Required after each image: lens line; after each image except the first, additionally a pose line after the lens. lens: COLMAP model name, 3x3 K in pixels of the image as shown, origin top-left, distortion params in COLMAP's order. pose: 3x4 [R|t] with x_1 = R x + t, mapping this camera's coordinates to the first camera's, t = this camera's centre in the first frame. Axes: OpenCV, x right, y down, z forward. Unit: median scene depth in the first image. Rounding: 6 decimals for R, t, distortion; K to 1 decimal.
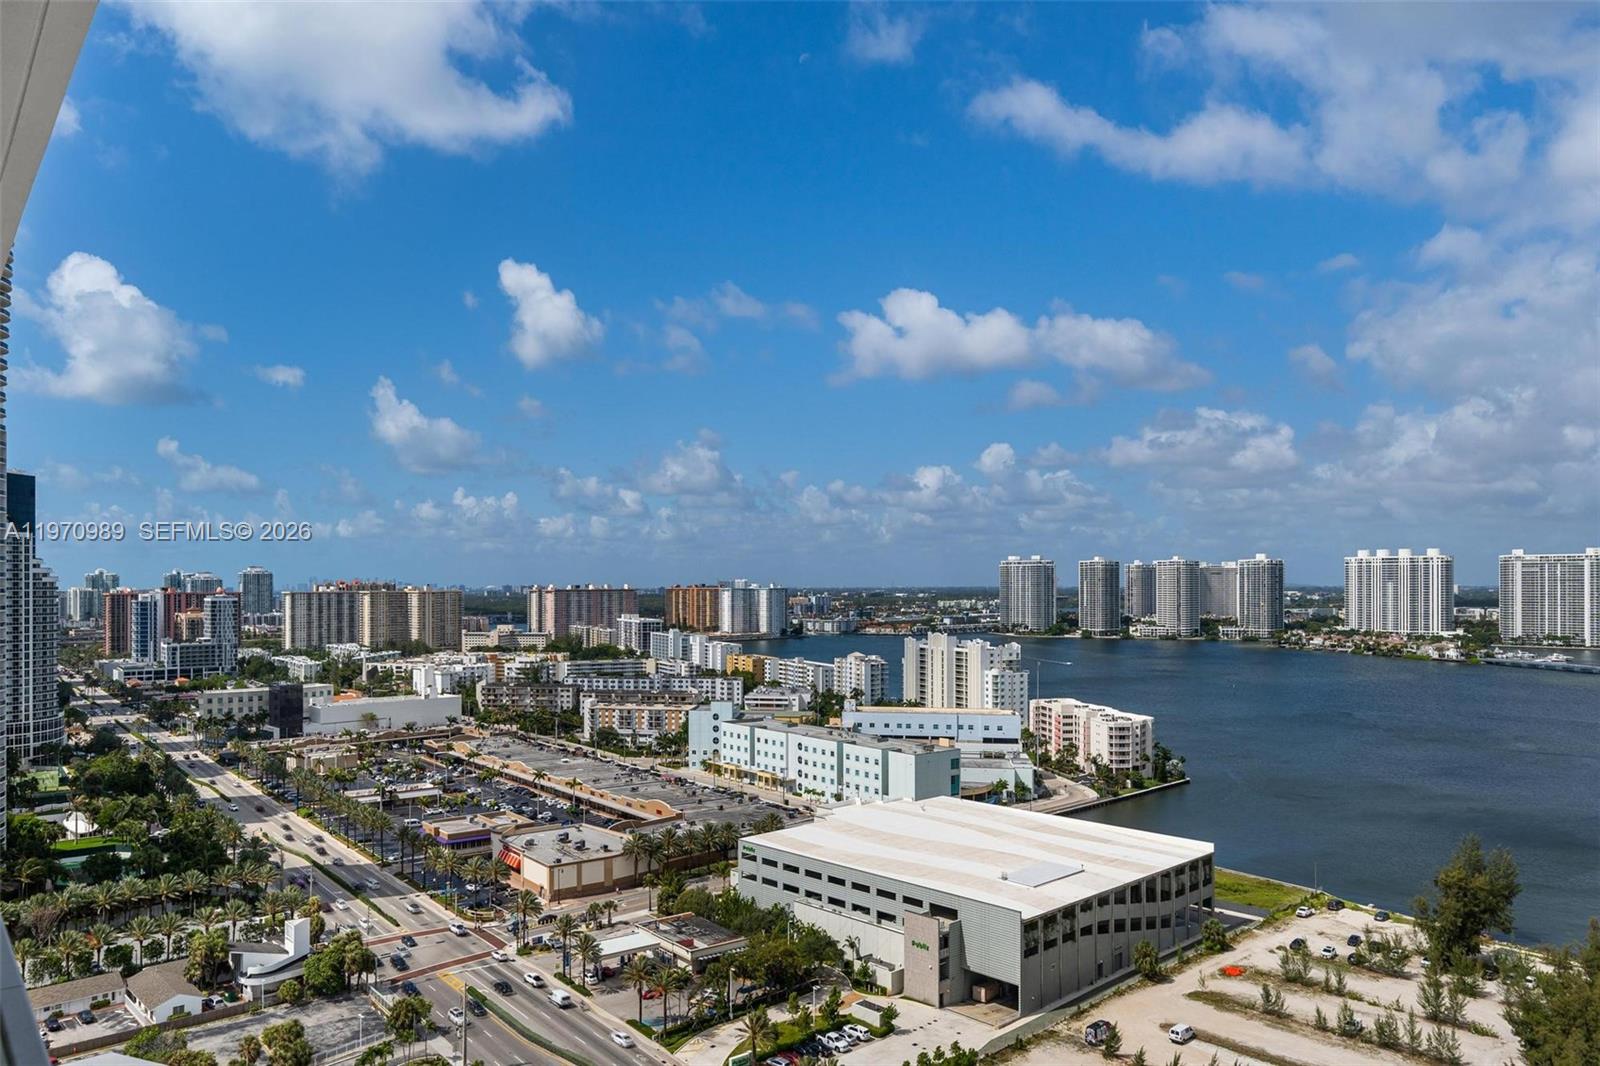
lens RADIAL K [[1258.7, 0, 808.4], [0, 1258.7, 542.2], [0, 0, 1]] dist [0.008102, 0.016963]
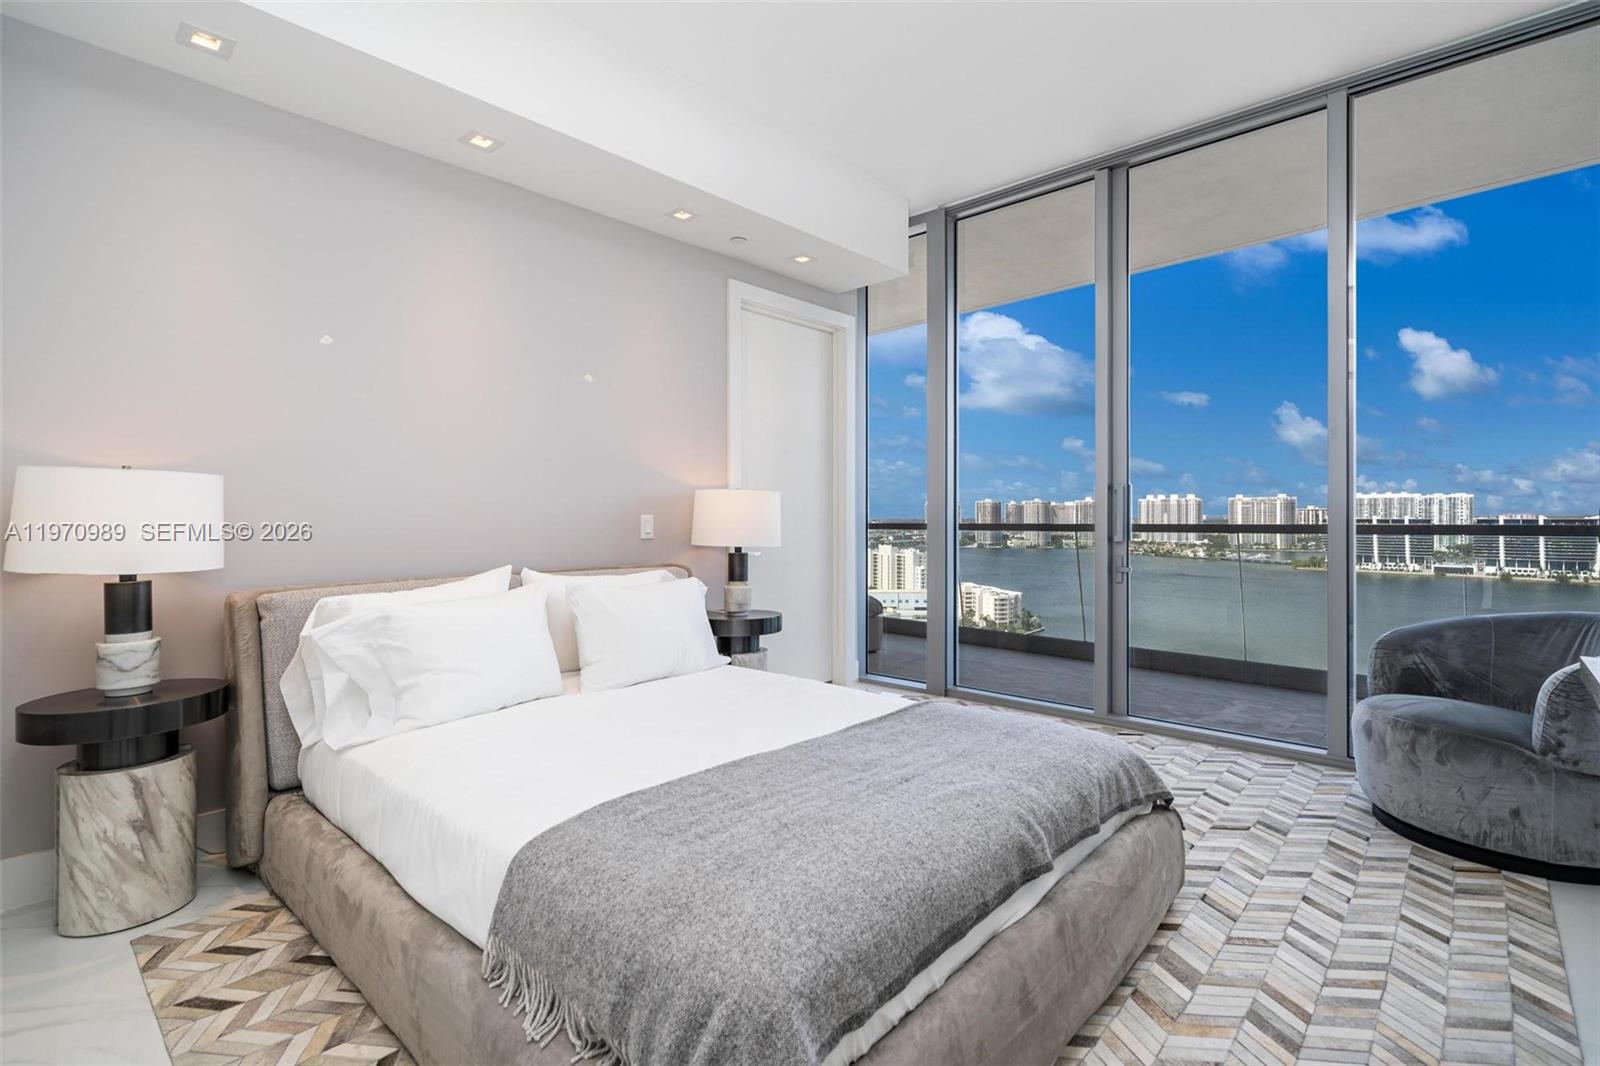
lens RADIAL K [[759.6, 0, 809.7], [0, 759.6, 481.0], [0, 0, 1]] dist [0.011175, 0.000224]
pose [[0.987680, 0.002559, 0.156466, -1.228423], [-0.001393, 0.999970, -0.007561, -0.032002], [-0.156481, 0.007249, 0.987654, 0.208557]]
